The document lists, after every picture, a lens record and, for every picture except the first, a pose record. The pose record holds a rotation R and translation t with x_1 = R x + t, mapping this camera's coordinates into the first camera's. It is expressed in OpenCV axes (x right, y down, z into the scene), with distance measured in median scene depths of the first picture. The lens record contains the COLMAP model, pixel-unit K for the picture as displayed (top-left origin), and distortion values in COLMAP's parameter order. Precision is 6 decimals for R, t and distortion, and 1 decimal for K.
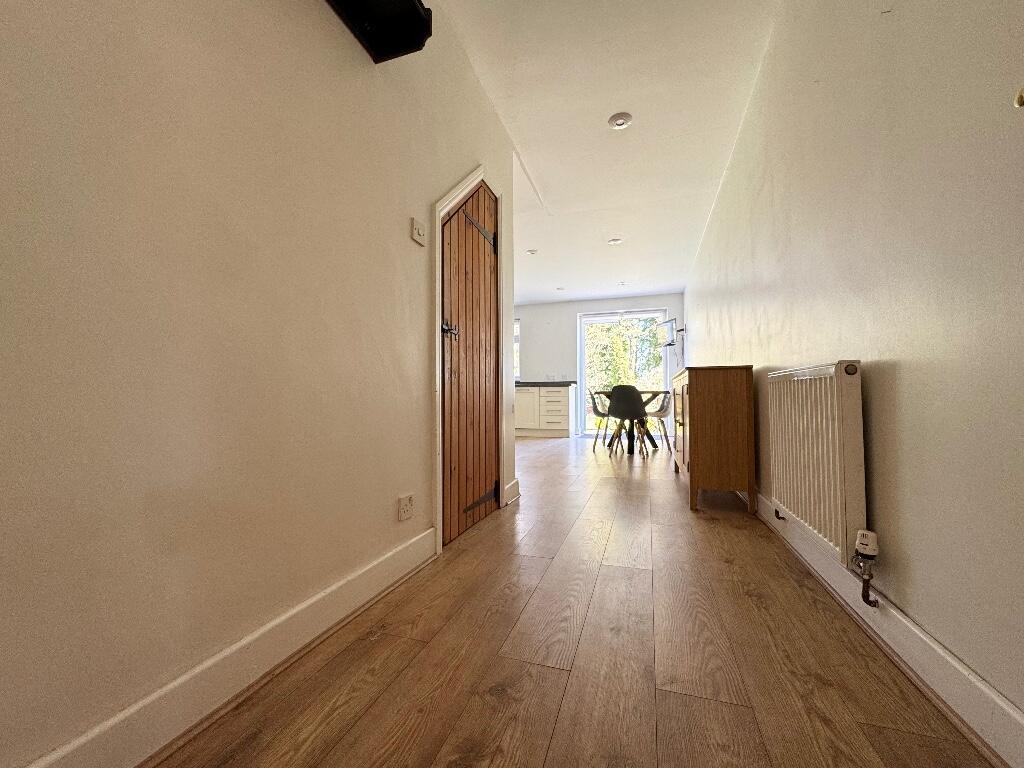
lens RADIAL K [[409.8, 0, 513.8], [0, 409.8, 386.4], [0, 0, 1]] dist [0.000220, 0.000016]
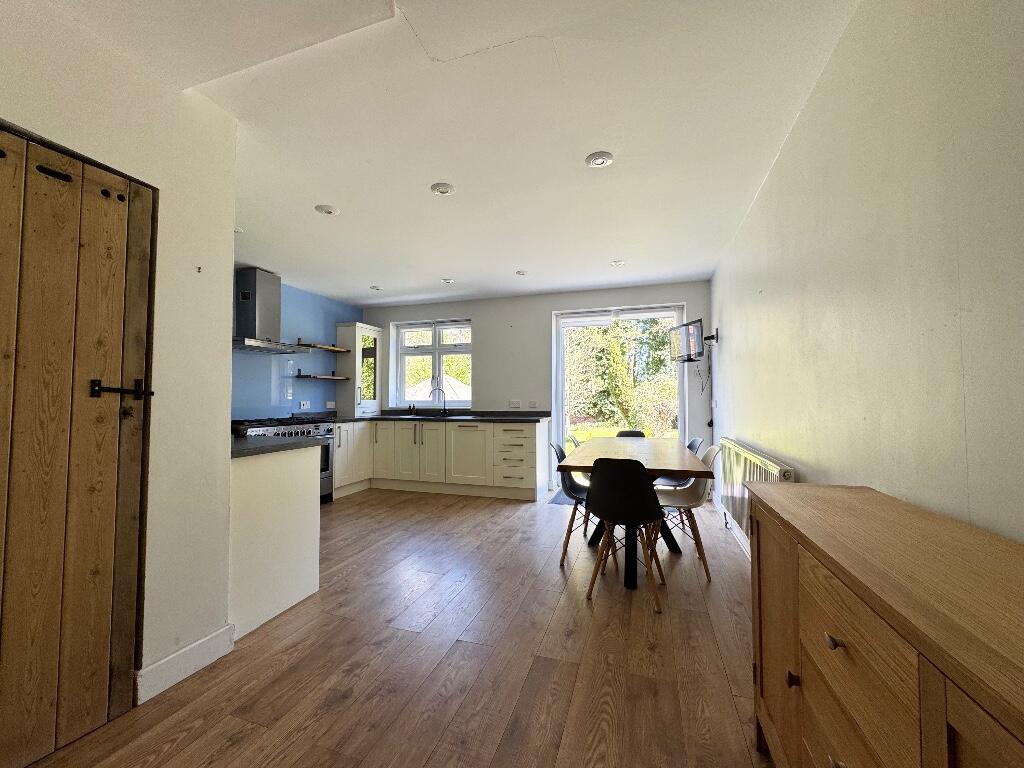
lens RADIAL K [[409.8, 0, 513.8], [0, 409.8, 386.4], [0, 0, 1]] dist [0.000220, 0.000016]
pose [[0.999988, 0.002305, 0.004290, 0.042309], [-0.002296, 0.999995, -0.002171, -0.024660], [-0.004295, 0.002161, 0.999988, 0.151511]]
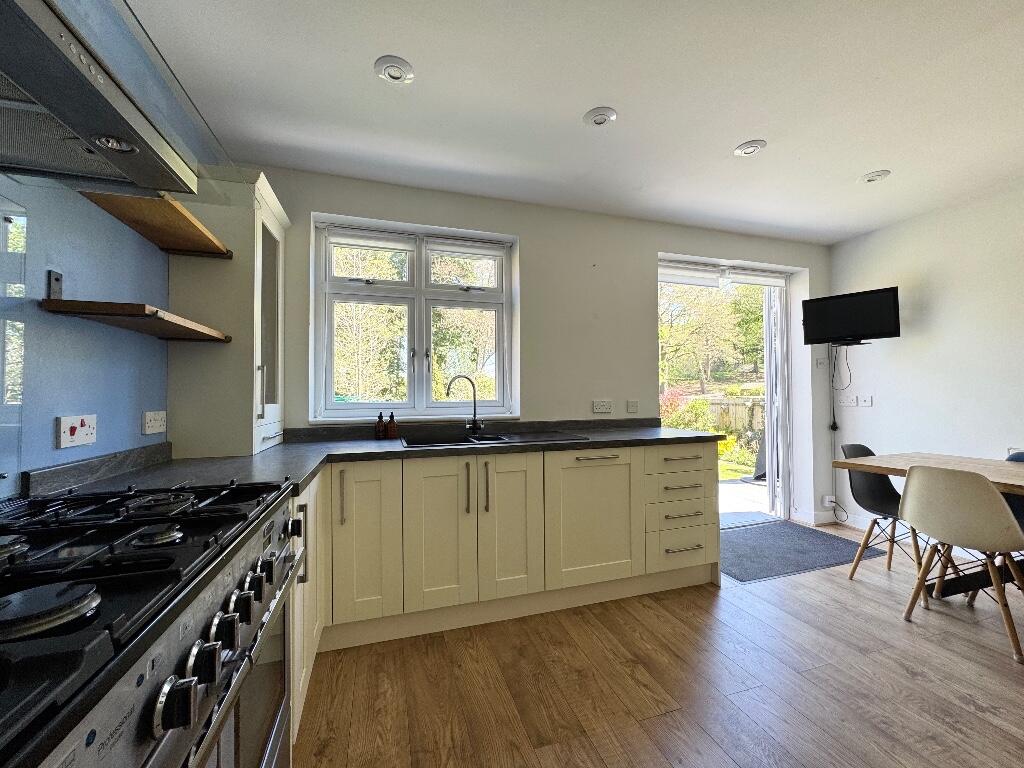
lens RADIAL K [[409.8, 0, 513.8], [0, 409.8, 386.4], [0, 0, 1]] dist [0.000220, 0.000016]
pose [[0.809588, 0.009365, 0.586924, -0.095137], [-0.010525, 0.999944, -0.001436, -0.019390], [-0.586904, -0.005015, 0.809641, 0.358113]]
